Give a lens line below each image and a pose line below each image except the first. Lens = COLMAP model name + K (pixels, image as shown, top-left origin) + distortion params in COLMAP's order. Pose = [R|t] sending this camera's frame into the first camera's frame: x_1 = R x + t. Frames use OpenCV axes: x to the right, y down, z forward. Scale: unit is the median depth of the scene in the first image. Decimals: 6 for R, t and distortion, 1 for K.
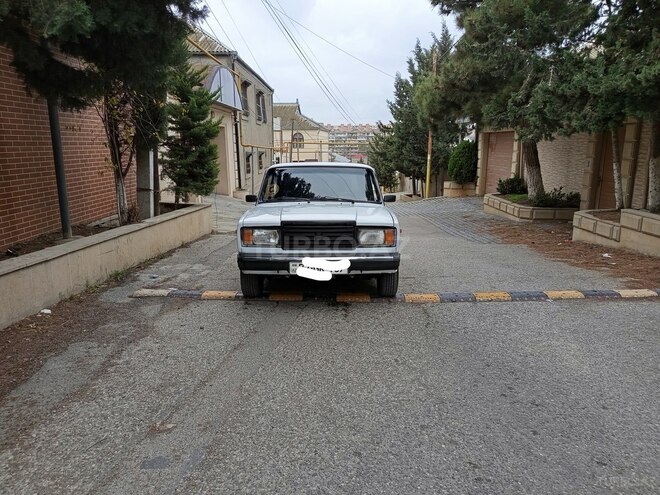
lens RADIAL K [[457.4, 0, 332.6], [0, 457.4, 247.1], [0, 0, 1]] dist [0.058728, -0.064076]
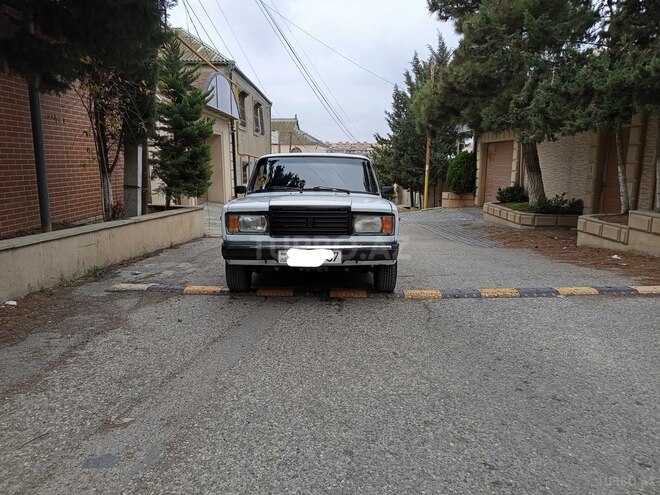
lens RADIAL K [[457.1, 0, 330.2], [0, 457.1, 244.9], [0, 0, 1]] dist [0.055139, -0.056210]
pose [[0.999984, 0.005606, -0.000259, 0.007394], [-0.005612, 0.999193, -0.039778, 0.041339], [0.000036, 0.039778, 0.999209, 0.060206]]
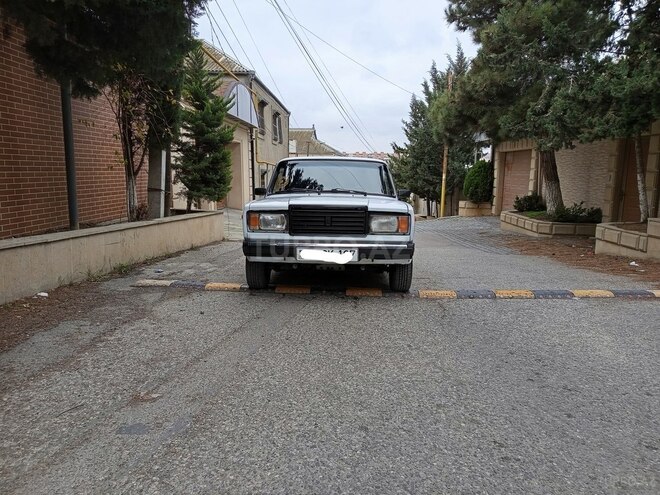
lens RADIAL K [[457.1, 0, 330.2], [0, 457.1, 244.9], [0, 0, 1]] dist [0.055139, -0.056210]
pose [[0.999221, 0.018925, -0.034625, 0.005513], [-0.020987, 0.997966, -0.060195, 0.059059], [0.033415, 0.060875, 0.997586, 0.041412]]
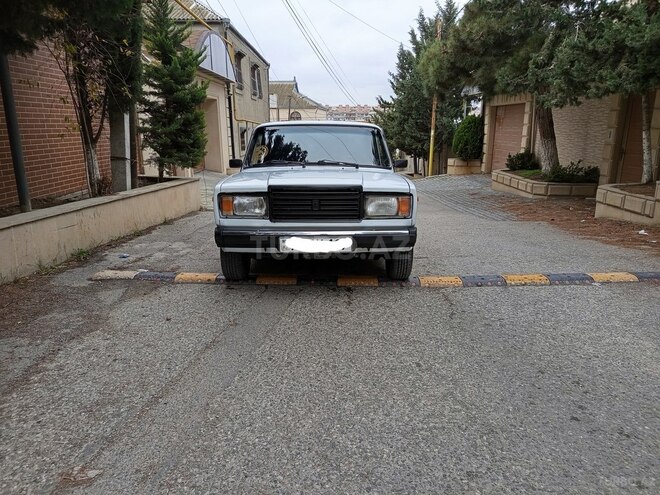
lens RADIAL K [[456.7, 0, 330.0], [0, 456.7, 247.5], [0, 0, 1]] dist [0.039748, -0.033275]
pose [[0.999999, 0.000419, -0.001492, -0.002938], [-0.000359, 0.999198, 0.040039, 0.013669], [0.001507, -0.040039, 0.999197, 0.143915]]
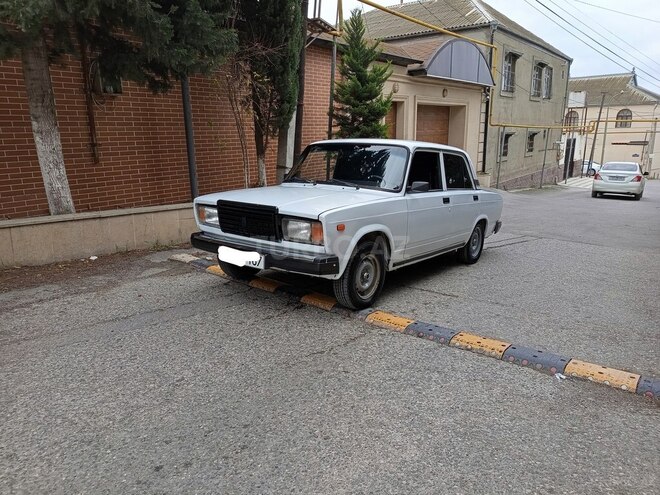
lens RADIAL K [[457.1, 0, 330.2], [0, 457.1, 244.9], [0, 0, 1]] dist [0.055139, -0.056210]
pose [[0.788567, 0.138512, -0.599146, 0.449686], [-0.120301, 0.990225, 0.070588, -0.043125], [0.603067, 0.016414, 0.797522, 0.285658]]
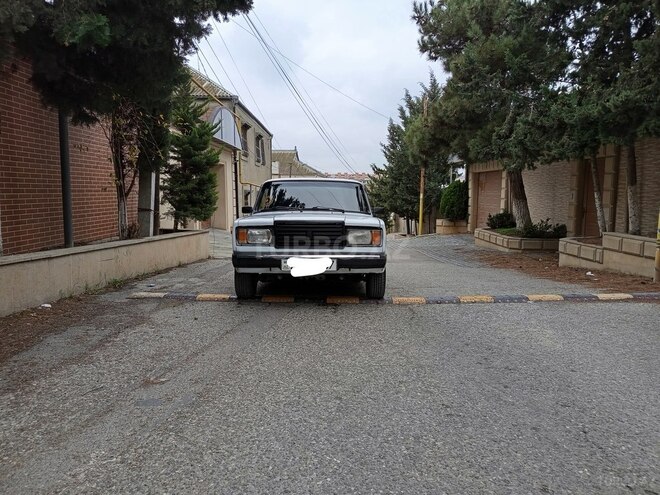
lens RADIAL K [[455.5, 0, 331.8], [0, 455.5, 243.9], [0, 0, 1]] dist [0.072018, -0.086376]
pose [[0.999965, 0.006461, 0.005359, 0.011617], [-0.005855, 0.994322, -0.106250, 0.077867], [-0.006015, 0.106215, 0.994325, -0.036578]]
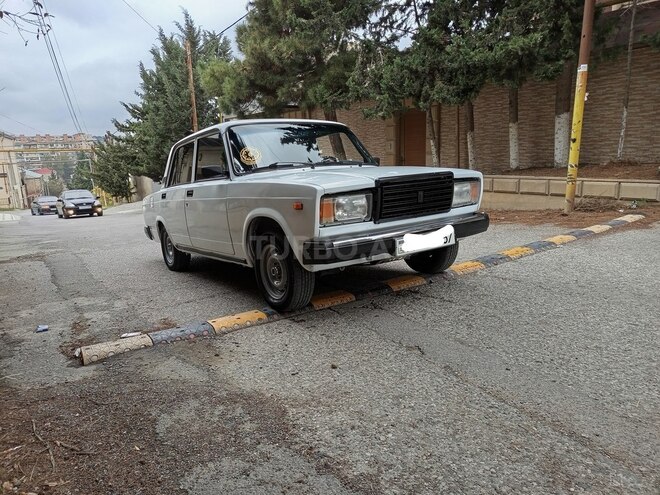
lens RADIAL K [[457.4, 0, 332.6], [0, 457.4, 247.1], [0, 0, 1]] dist [0.058728, -0.064076]
pose [[0.819457, -0.148625, 0.553535, -0.391190], [0.159539, 0.986772, 0.028768, 0.007838], [-0.550488, 0.064736, 0.832329, 0.347293]]
